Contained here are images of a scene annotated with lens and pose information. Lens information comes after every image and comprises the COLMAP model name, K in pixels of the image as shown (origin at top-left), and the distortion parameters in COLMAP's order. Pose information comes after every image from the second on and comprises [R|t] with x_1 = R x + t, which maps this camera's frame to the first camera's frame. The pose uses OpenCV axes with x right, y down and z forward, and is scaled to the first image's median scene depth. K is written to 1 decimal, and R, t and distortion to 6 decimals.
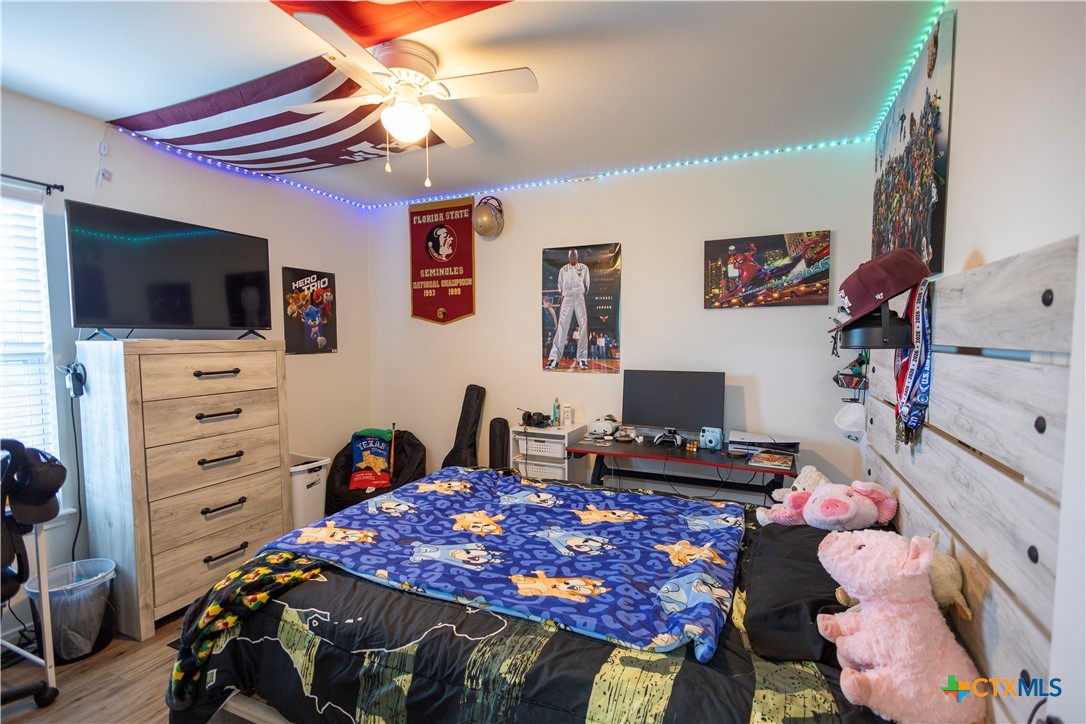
lens RADIAL K [[498.5, 0, 546.9], [0, 498.5, 367.0], [0, 0, 1]] dist [0.008783, -0.003565]
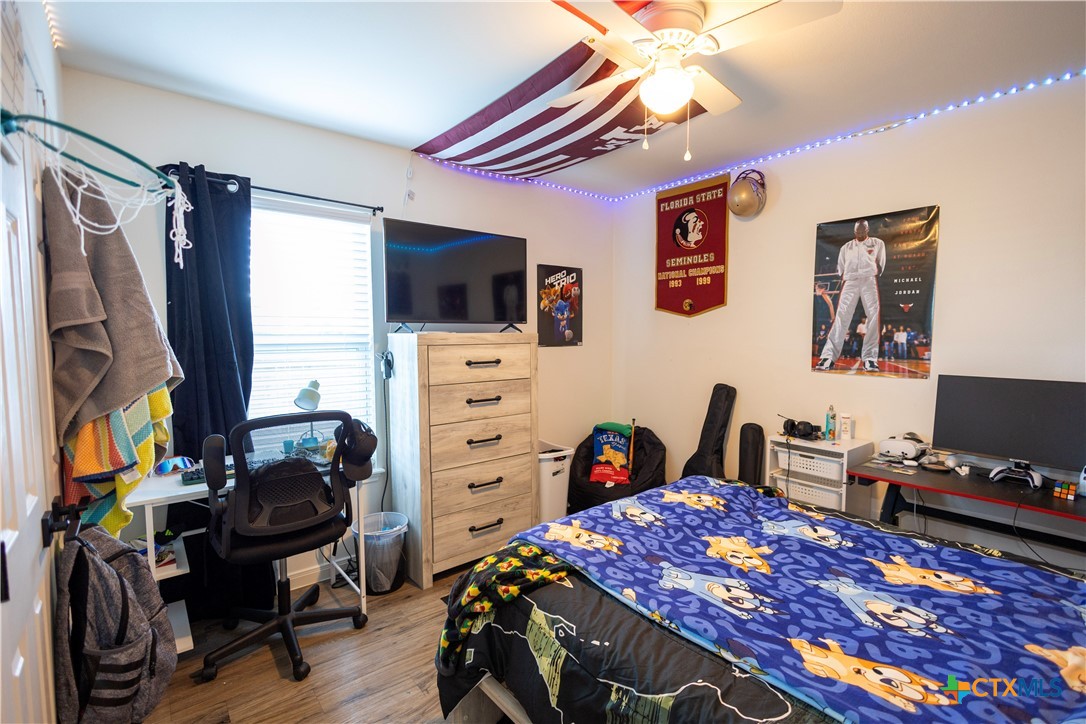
lens RADIAL K [[498.5, 0, 543.0], [0, 498.5, 365.1], [0, 0, 1]] dist [0.008783, -0.003565]
pose [[0.892661, 0.033211, -0.449503, -0.049008], [-0.029002, 0.999447, 0.016249, -0.005139], [0.449794, -0.001468, 0.893131, 0.080118]]
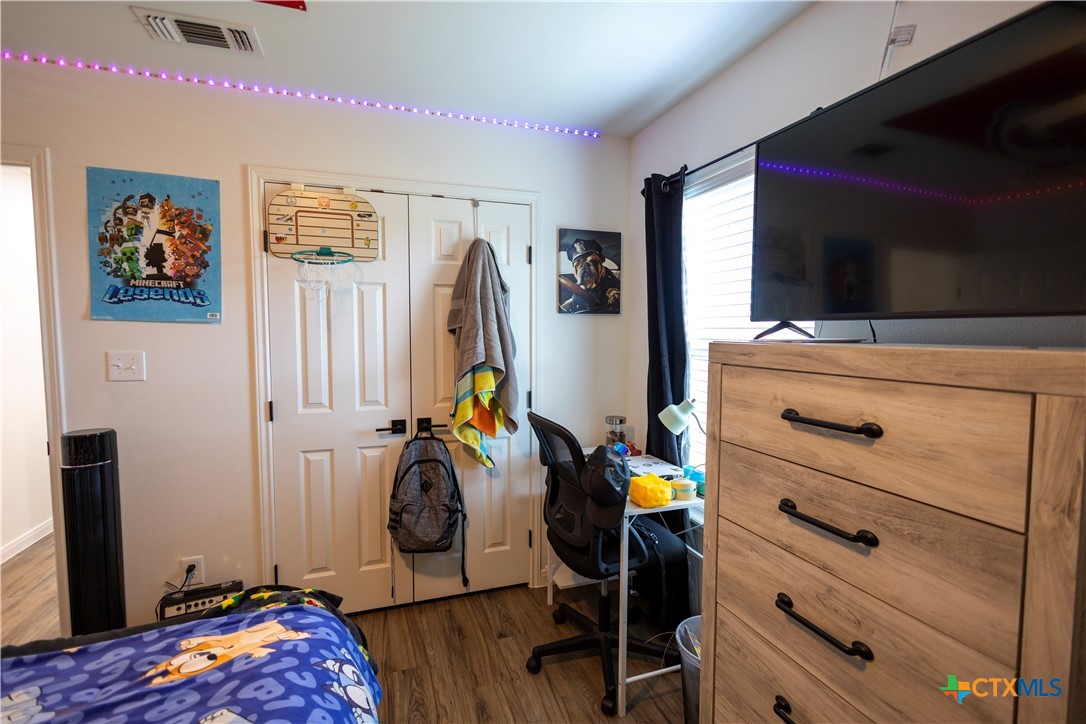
lens RADIAL K [[498.5, 0, 544.3], [0, 498.5, 354.5], [0, 0, 1]] dist [0.008783, -0.003565]
pose [[-0.734484, 0.031357, -0.677902, -0.218575], [-0.044219, 0.994598, 0.093915, -0.080918], [0.677184, 0.098955, -0.729129, 1.233426]]
